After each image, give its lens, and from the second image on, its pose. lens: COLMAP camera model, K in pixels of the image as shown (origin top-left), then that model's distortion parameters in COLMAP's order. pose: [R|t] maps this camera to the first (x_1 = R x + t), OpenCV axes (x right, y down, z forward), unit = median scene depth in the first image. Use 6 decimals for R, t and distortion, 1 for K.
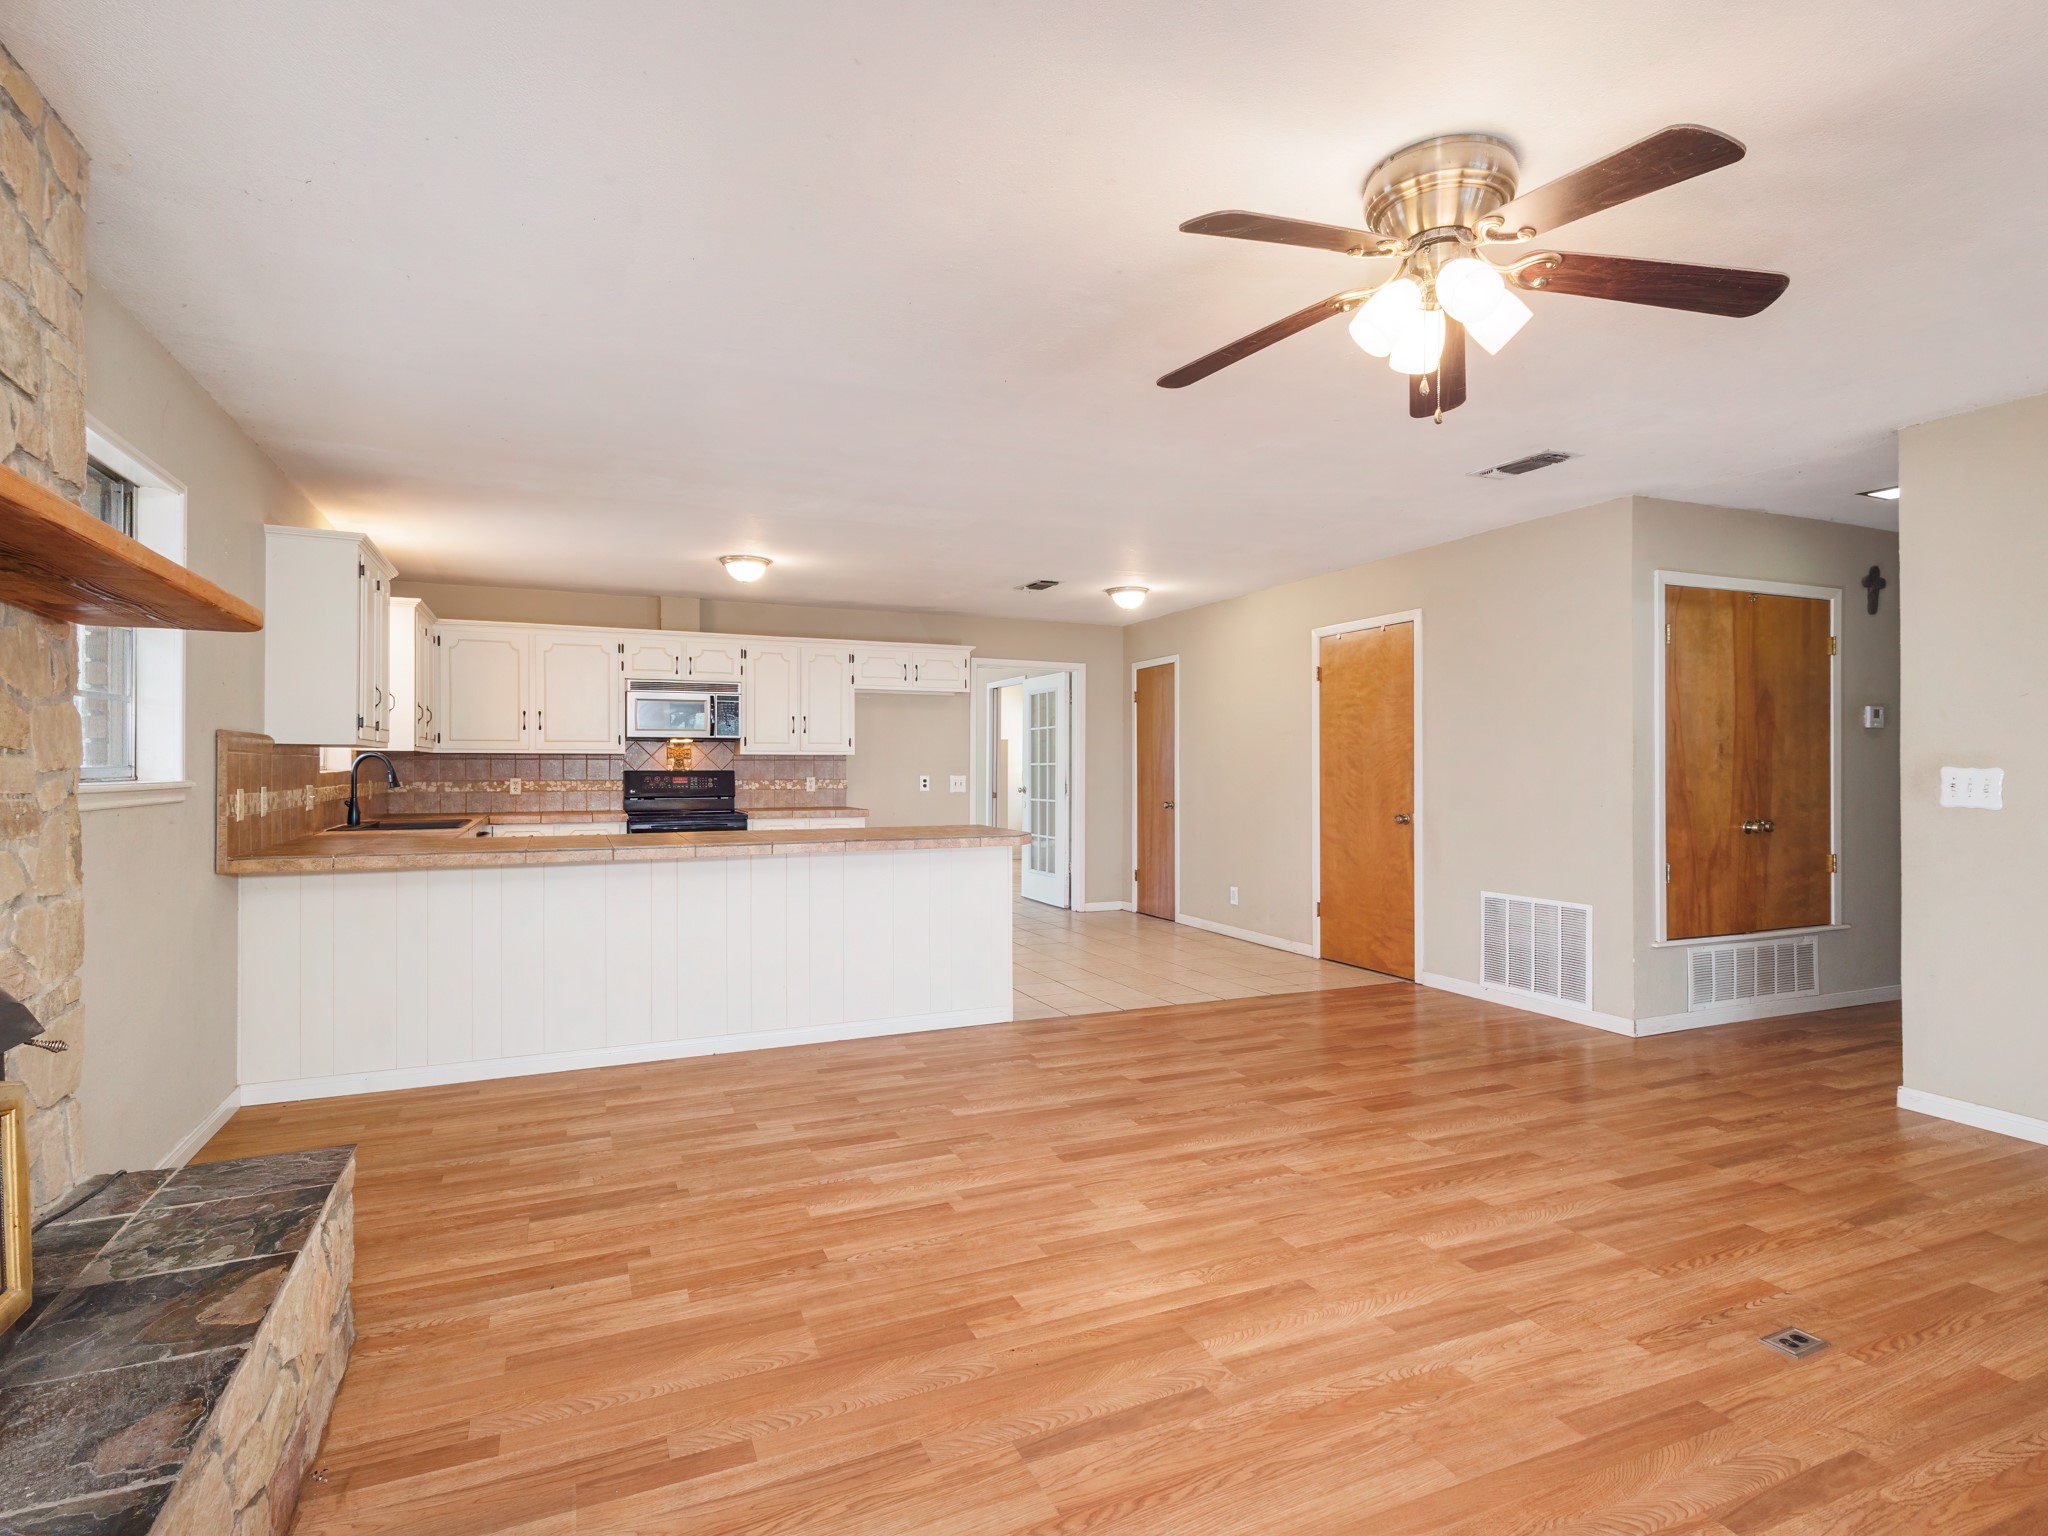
lens RADIAL K [[1070.4, 0, 1021.5], [0, 1070.4, 765.6], [0, 0, 1]] dist [0.016068, 0.000688]
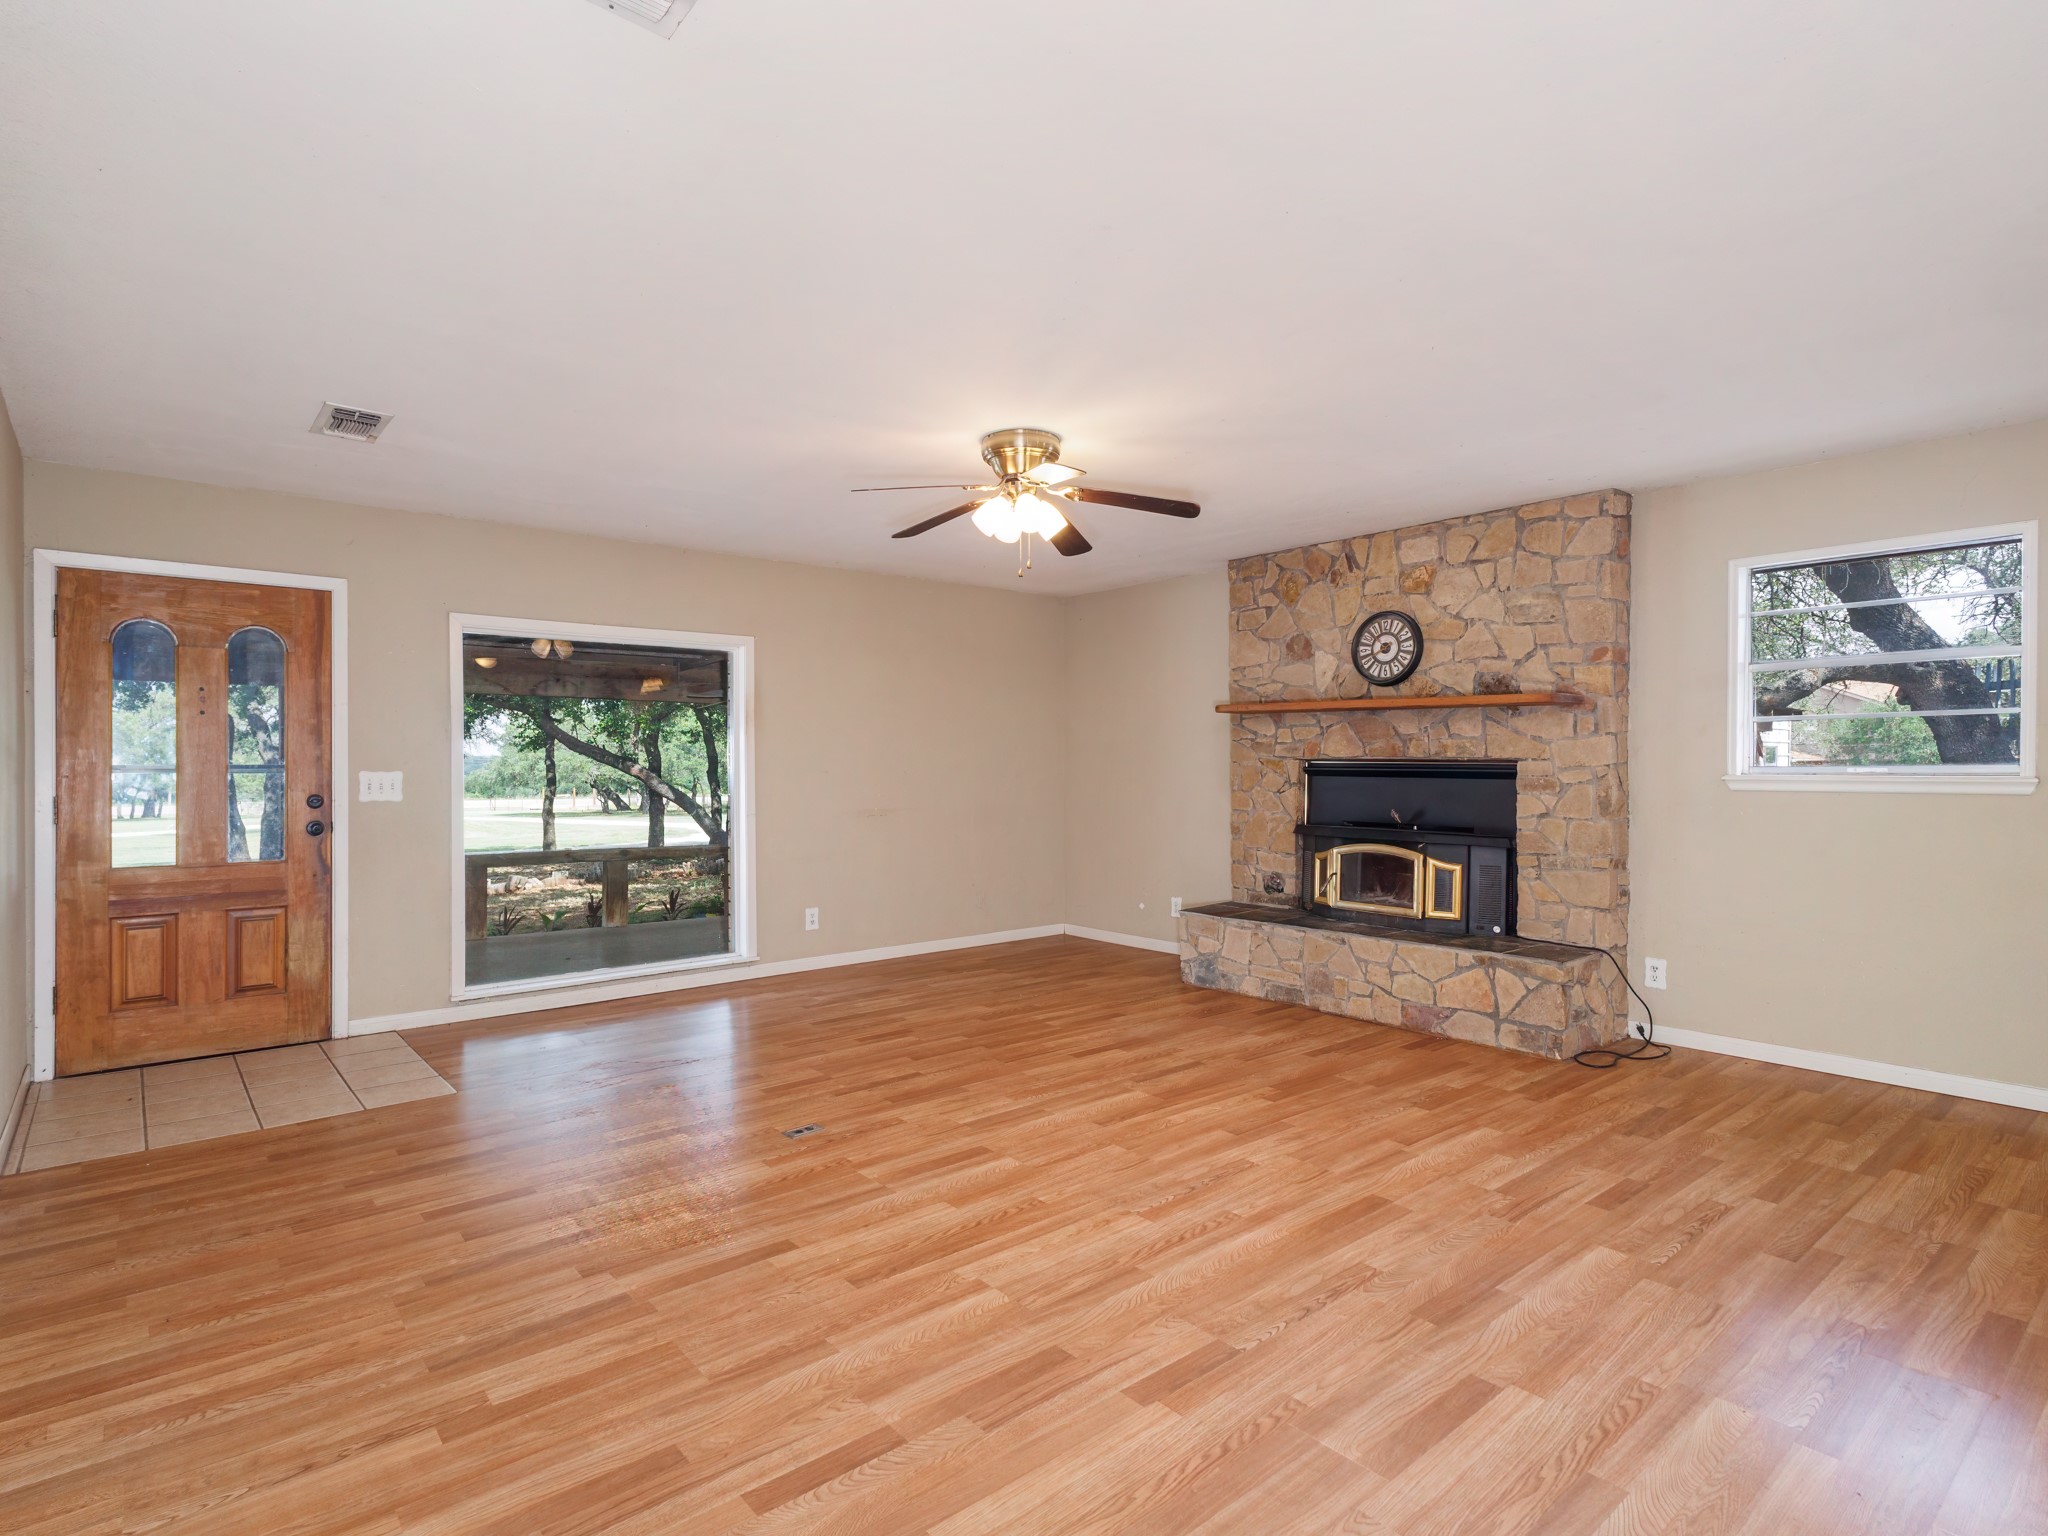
lens RADIAL K [[1070.4, 0, 1024.5], [0, 1070.4, 767.8], [0, 0, 1]] dist [0.016068, 0.000688]
pose [[-0.959151, 0.002364, -0.282883, 0.608129], [0.001774, 0.999996, 0.002343, -0.000348], [0.282888, 0.001745, -0.959151, 1.861973]]
